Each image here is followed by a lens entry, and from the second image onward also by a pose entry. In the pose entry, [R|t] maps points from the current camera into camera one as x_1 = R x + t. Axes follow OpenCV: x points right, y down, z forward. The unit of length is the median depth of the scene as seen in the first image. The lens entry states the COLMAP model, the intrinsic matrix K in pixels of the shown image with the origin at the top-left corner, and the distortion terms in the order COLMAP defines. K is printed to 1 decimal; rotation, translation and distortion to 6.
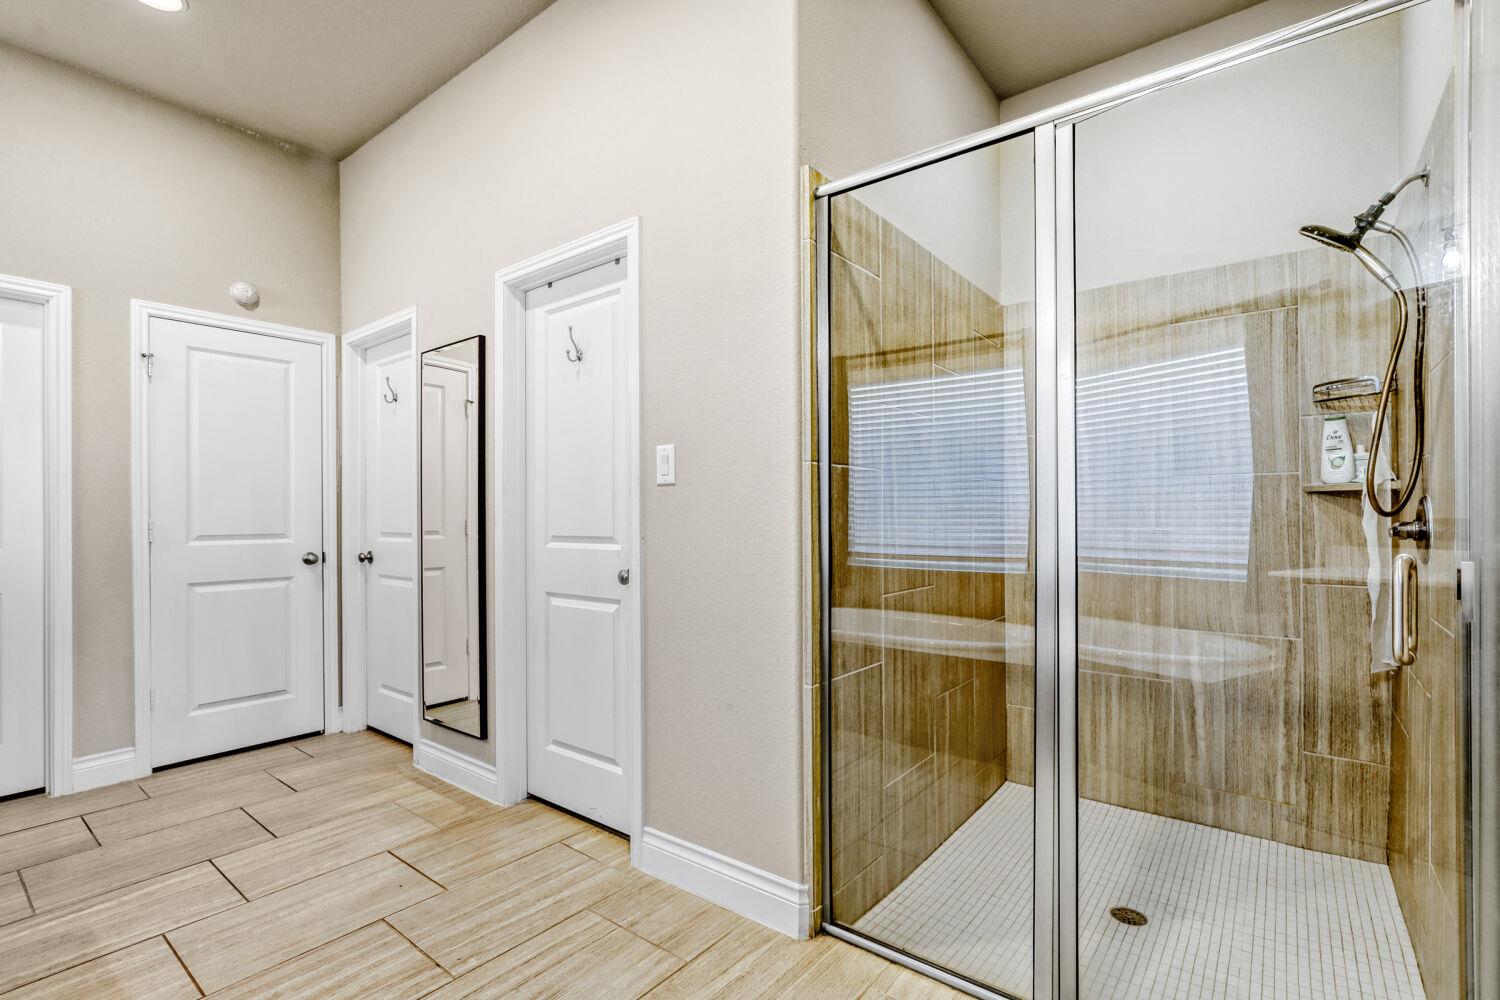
lens RADIAL K [[698.2, 0, 743.5], [0, 698.2, 503.9], [0, 0, 1]] dist [-0.009875, 0.005129]
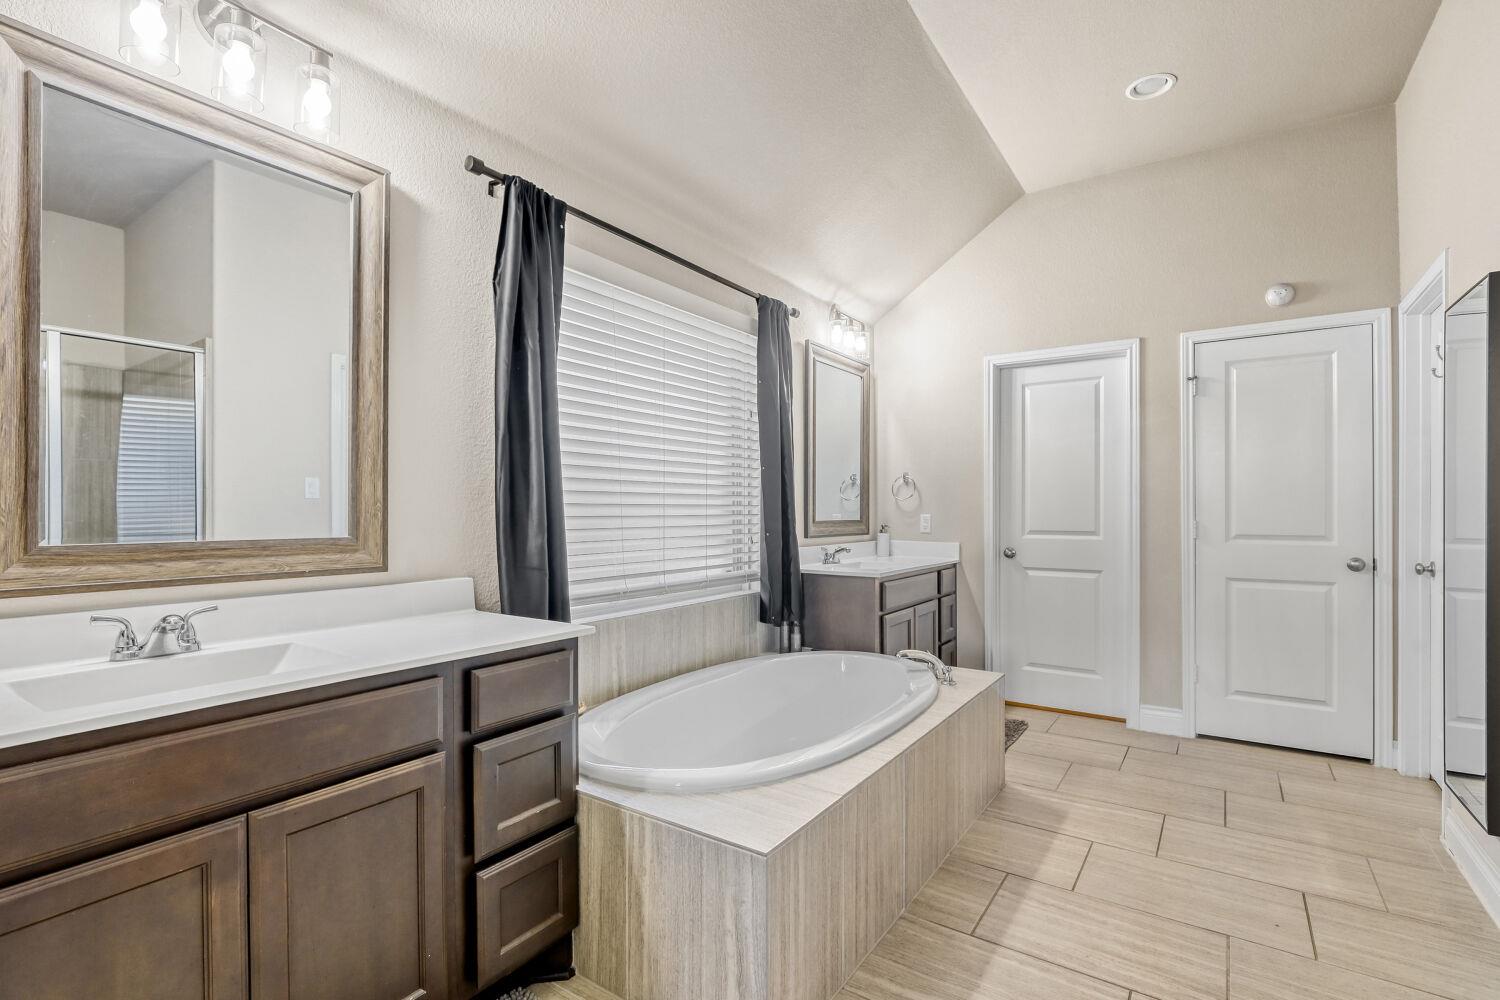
lens RADIAL K [[698.2, 0, 739.1], [0, 698.2, 507.6], [0, 0, 1]] dist [-0.009875, 0.005129]
pose [[0.066991, -0.000263, -0.997754, 0.264016], [0.012943, 0.999916, 0.000606, -0.007657], [0.997670, -0.012954, 0.066989, 0.168283]]
